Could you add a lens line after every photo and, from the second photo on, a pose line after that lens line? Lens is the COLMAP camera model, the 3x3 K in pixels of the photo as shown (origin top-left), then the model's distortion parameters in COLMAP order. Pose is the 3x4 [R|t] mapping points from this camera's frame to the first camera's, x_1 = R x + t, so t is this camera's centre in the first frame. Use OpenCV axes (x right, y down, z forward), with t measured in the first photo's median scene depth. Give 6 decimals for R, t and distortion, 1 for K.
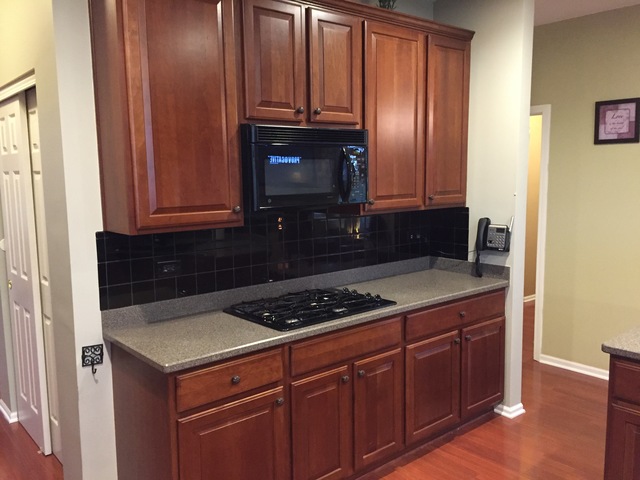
lens RADIAL K [[550.5, 0, 322.2], [0, 550.5, 238.7], [0, 0, 1]] dist [0.084175, -0.101125]
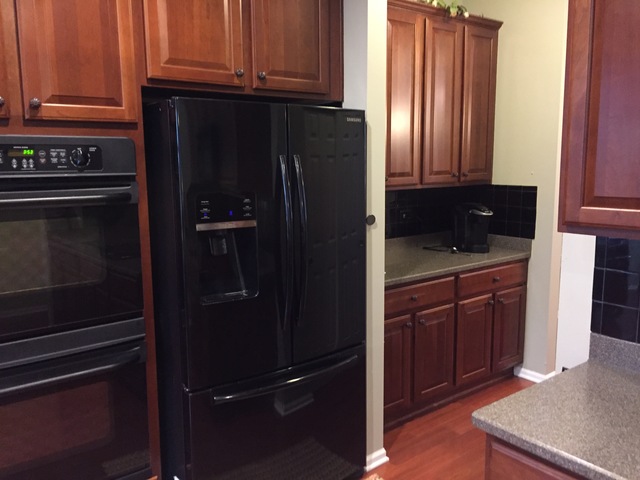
lens RADIAL K [[550.5, 0, 322.2], [0, 550.5, 238.7], [0, 0, 1]] dist [0.084175, -0.101125]
pose [[-0.040518, 0.156990, -0.986769, 0.289400], [-0.108856, 0.981008, 0.160543, -0.062399], [0.993231, 0.113920, -0.022660, 0.579977]]
